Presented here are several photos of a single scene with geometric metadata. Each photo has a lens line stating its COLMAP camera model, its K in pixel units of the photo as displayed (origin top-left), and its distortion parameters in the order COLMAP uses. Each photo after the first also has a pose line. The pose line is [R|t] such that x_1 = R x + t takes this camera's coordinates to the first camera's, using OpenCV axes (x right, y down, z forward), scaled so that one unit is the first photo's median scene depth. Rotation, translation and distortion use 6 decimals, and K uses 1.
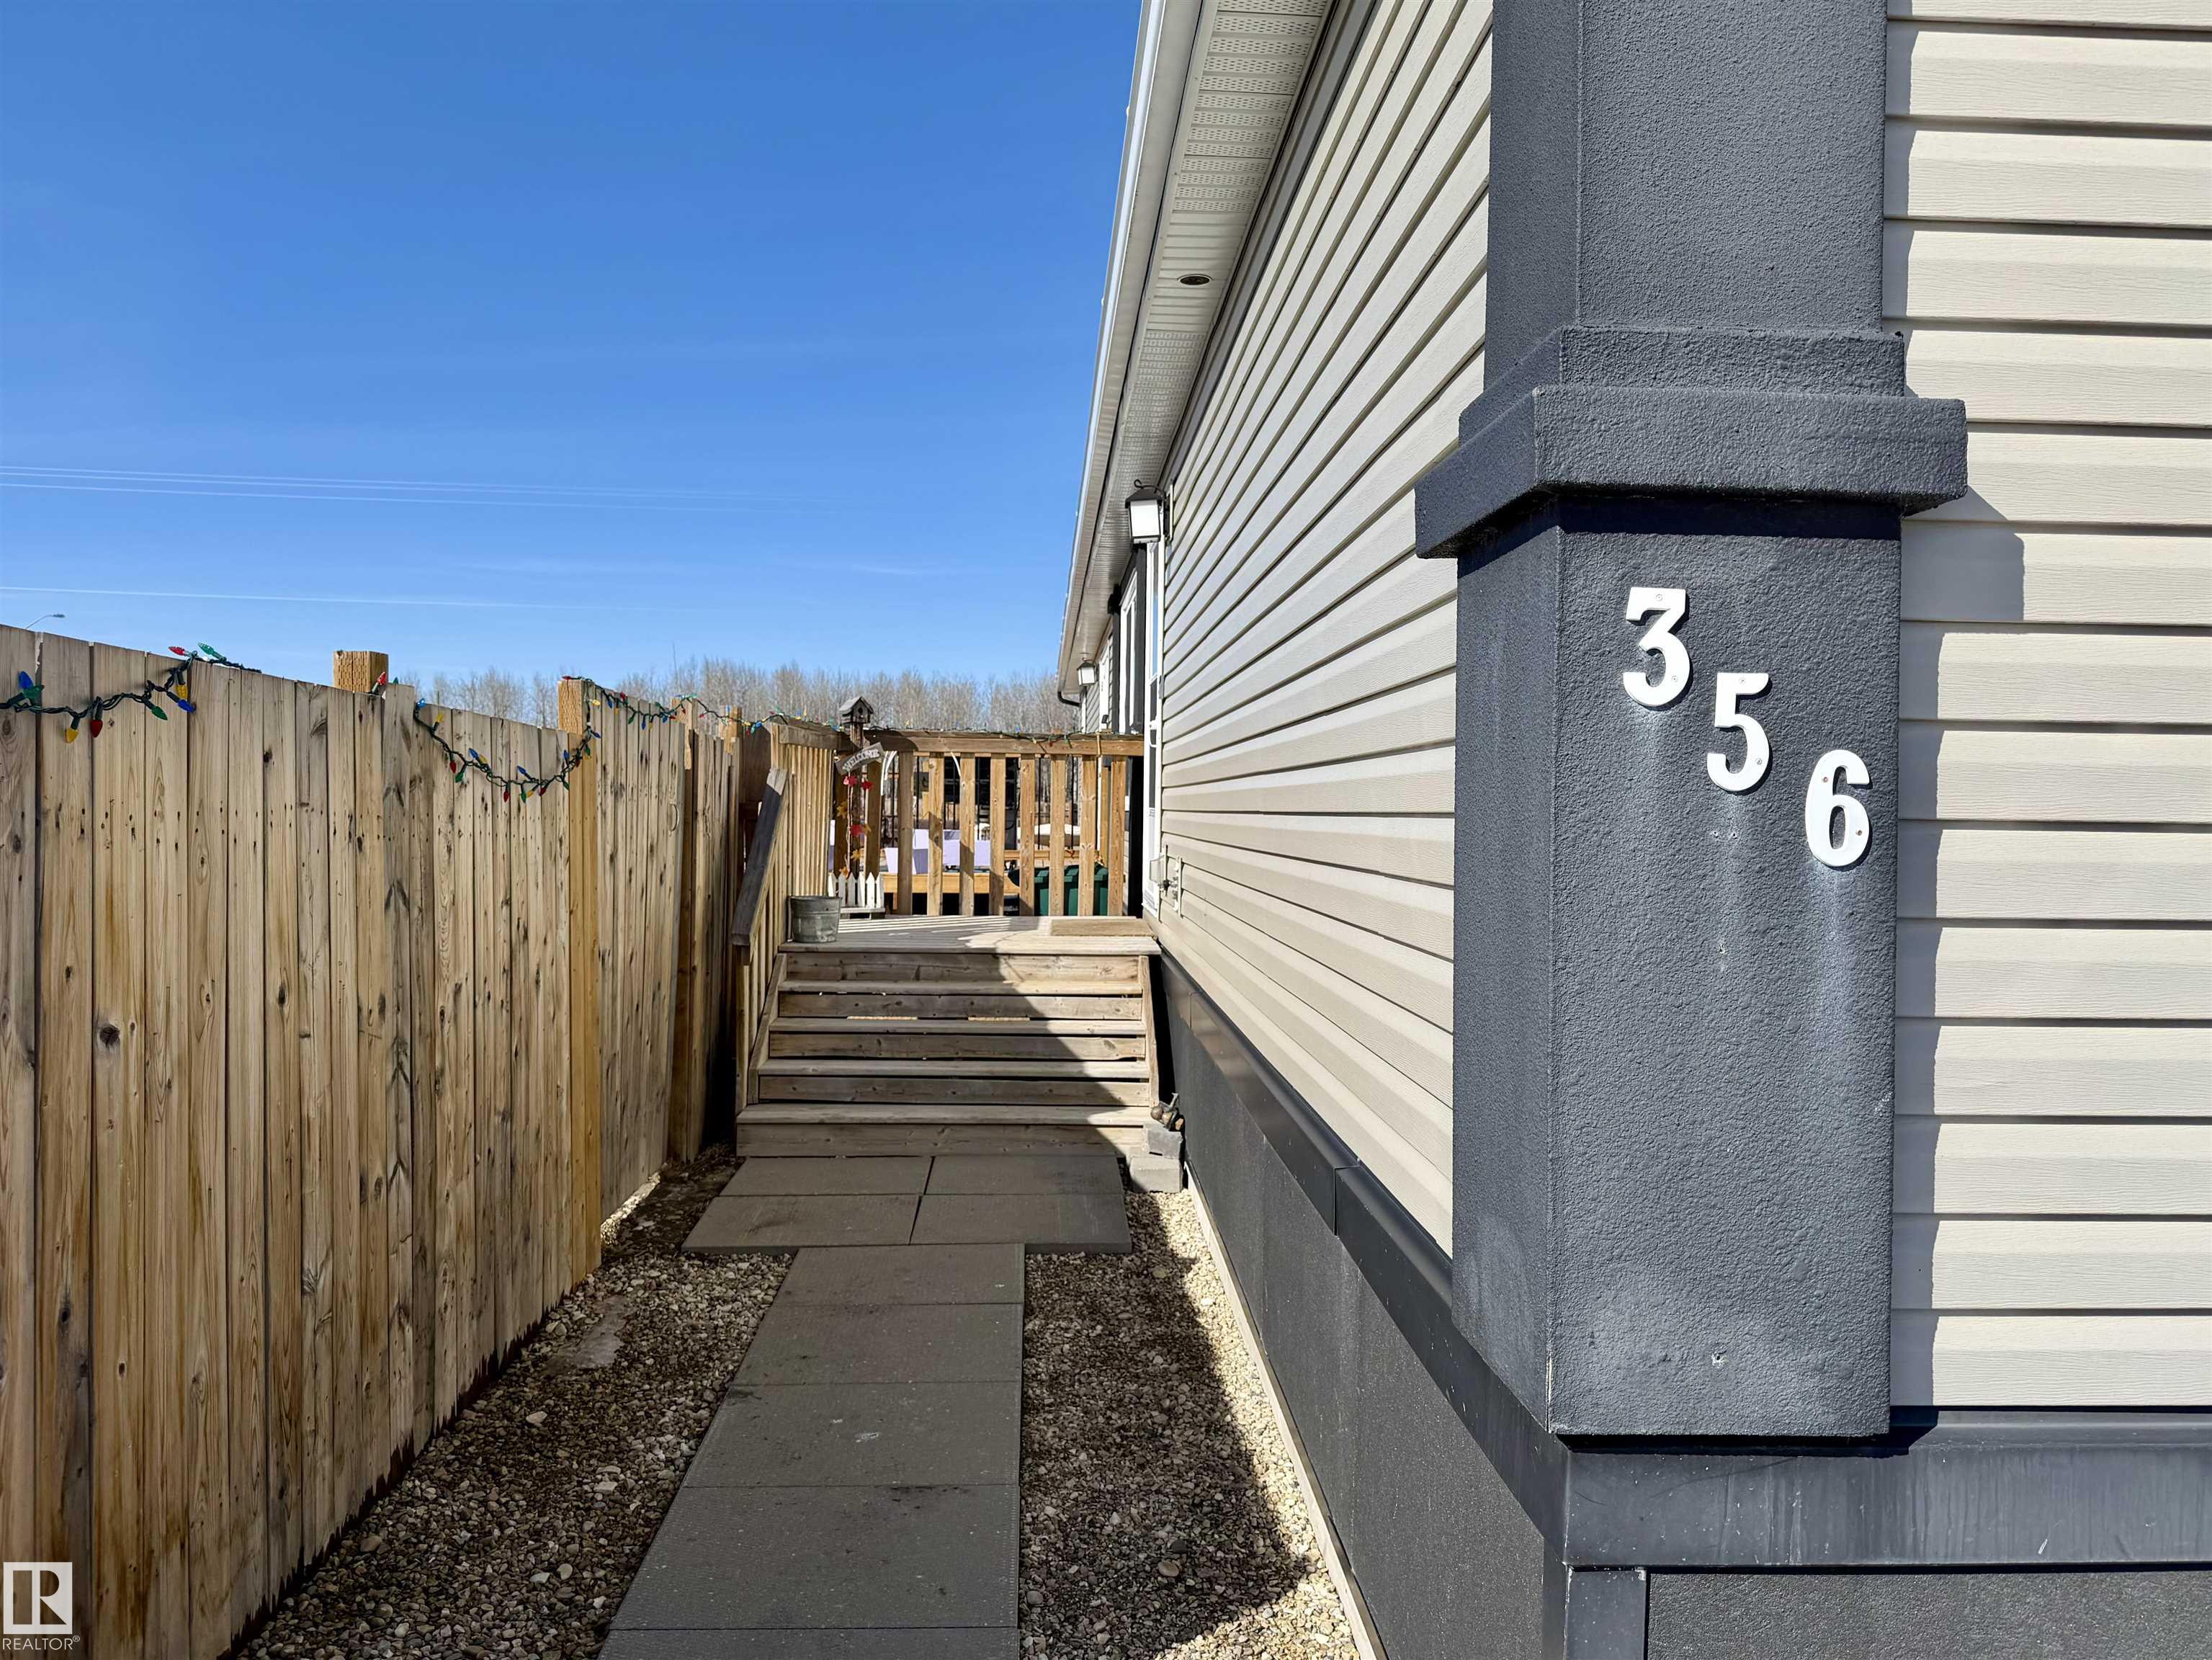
lens RADIAL K [[1552.5, 0, 1112.9], [0, 1552.5, 821.6], [0, 0, 1]] dist [0.065546, -0.036815]
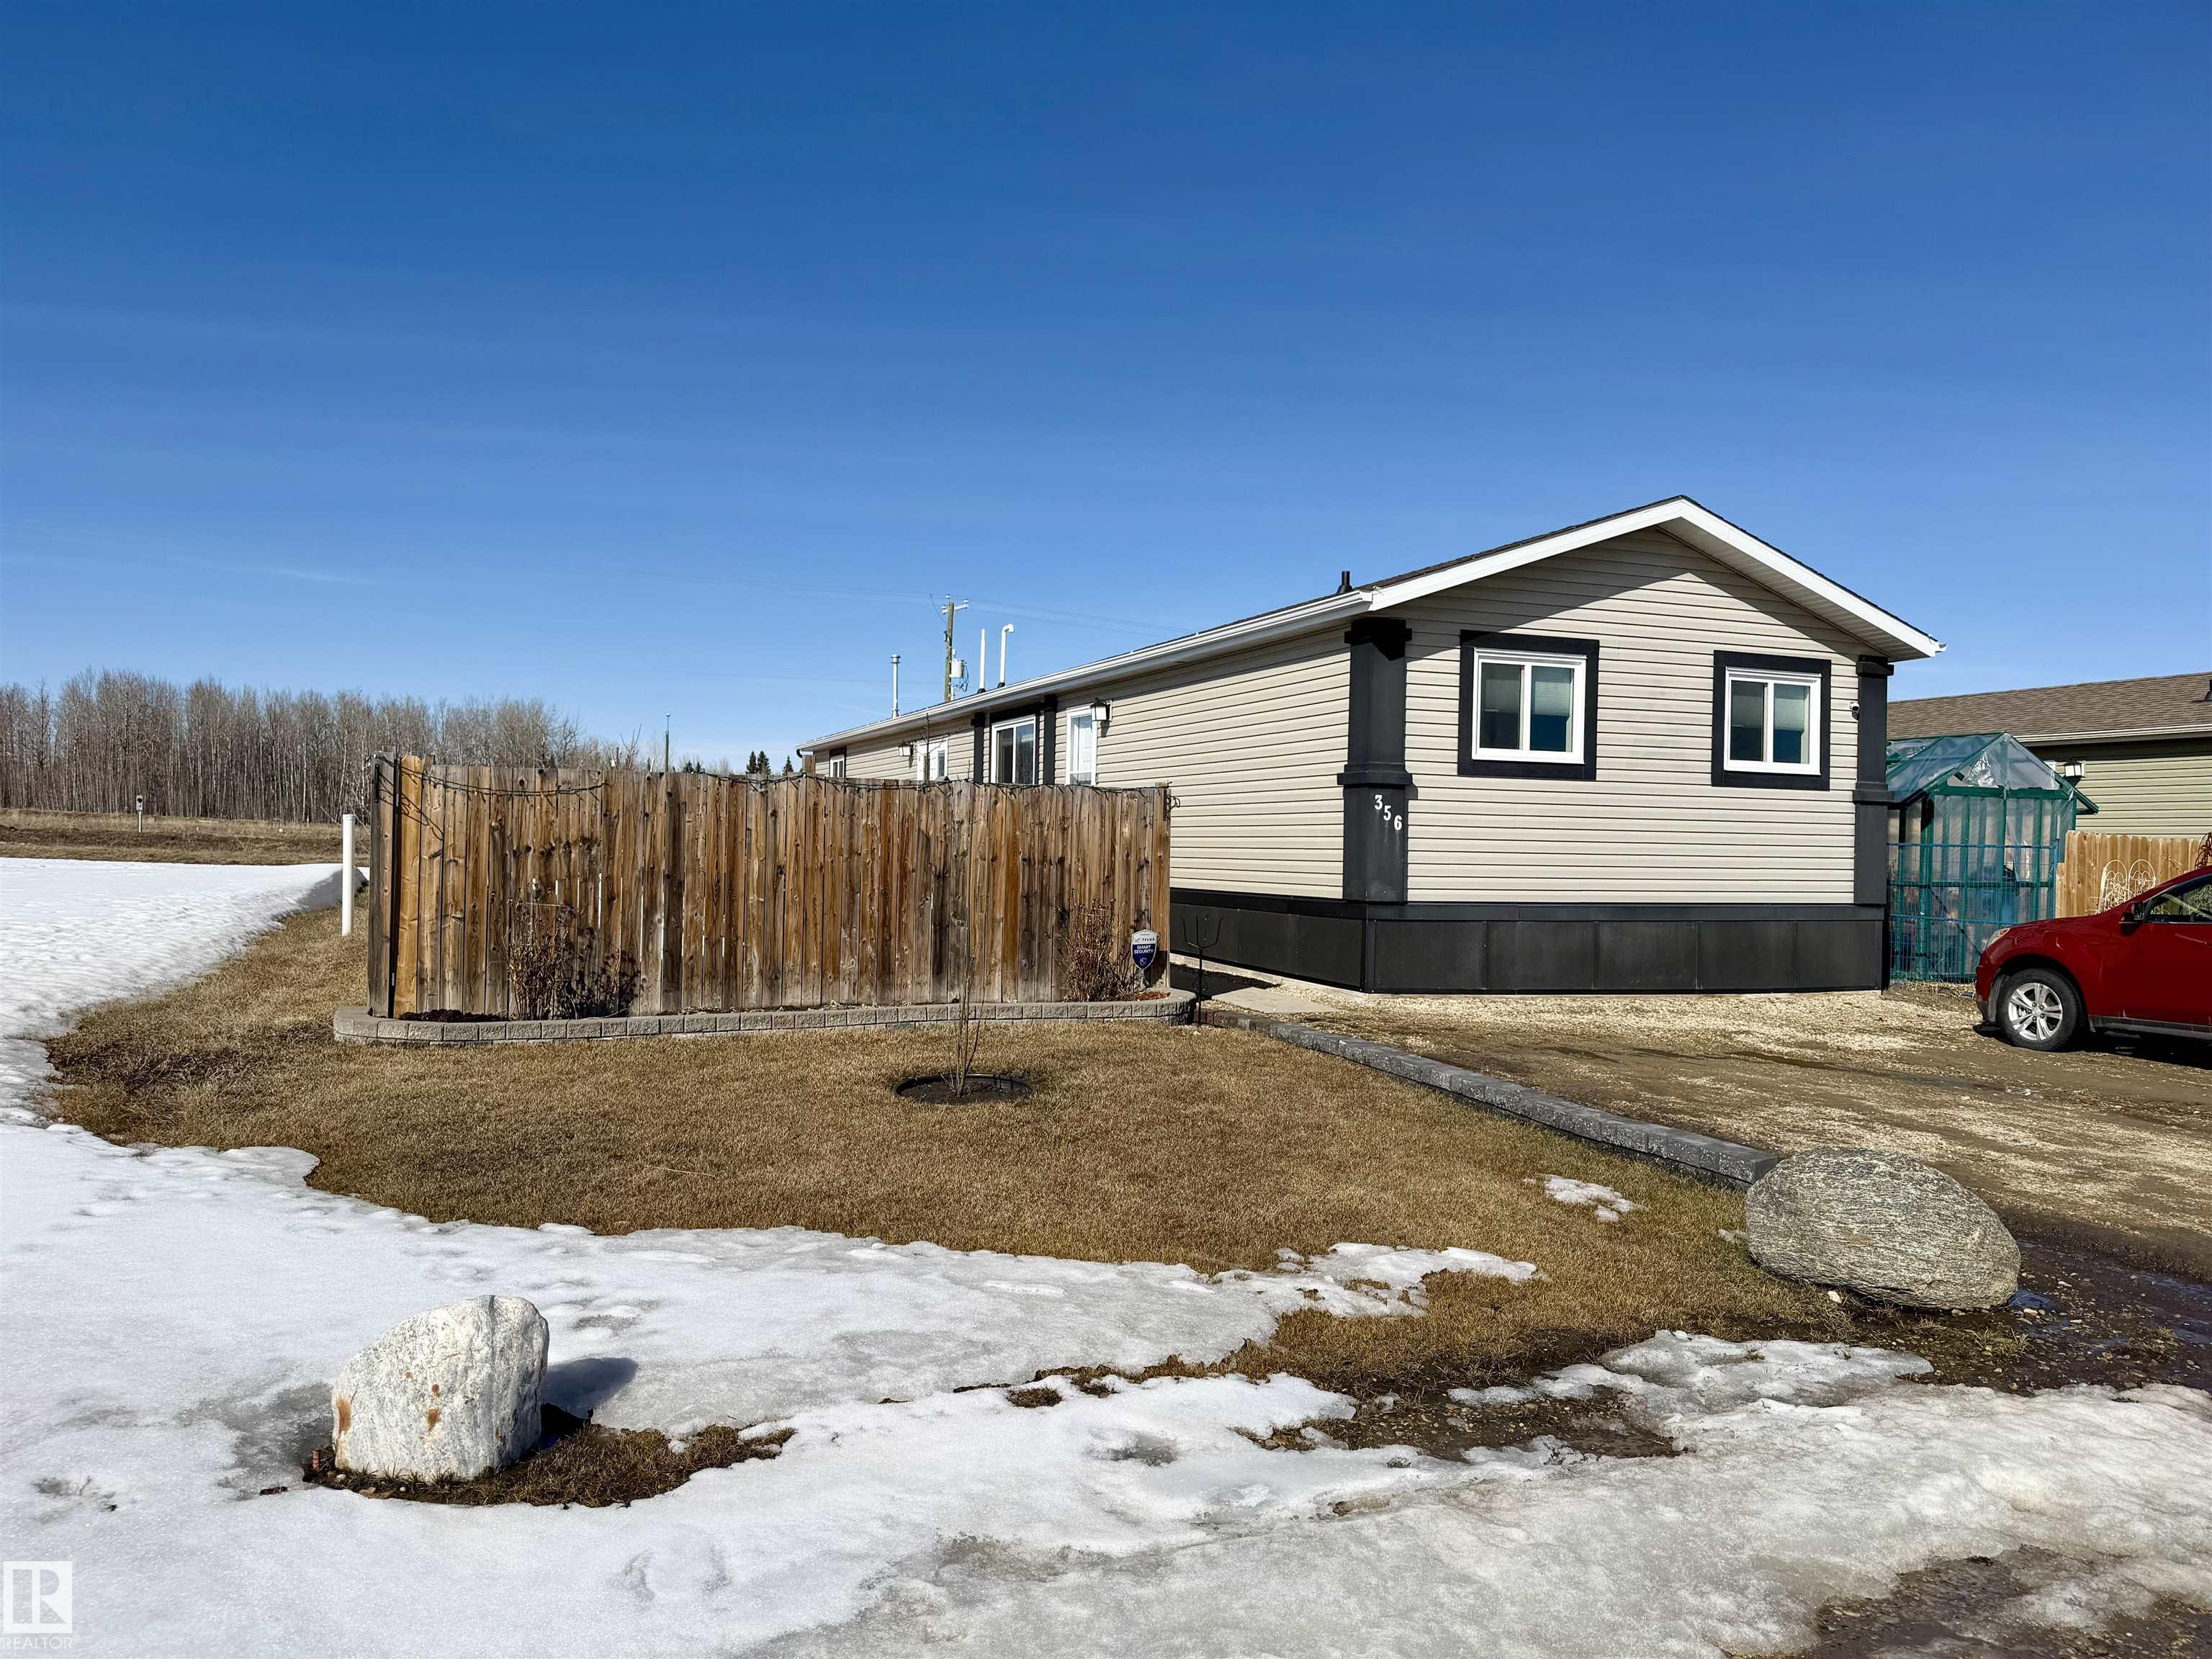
lens RADIAL K [[1552.3, 0, 1116.8], [0, 1552.3, 840.3], [0, 0, 1]] dist [0.065546, -0.036815]
pose [[0.936380, 0.006390, 0.350930, -0.930286], [-0.002745, 0.999937, -0.010882, 0.043406], [-0.350978, 0.009227, 0.936338, -1.502391]]
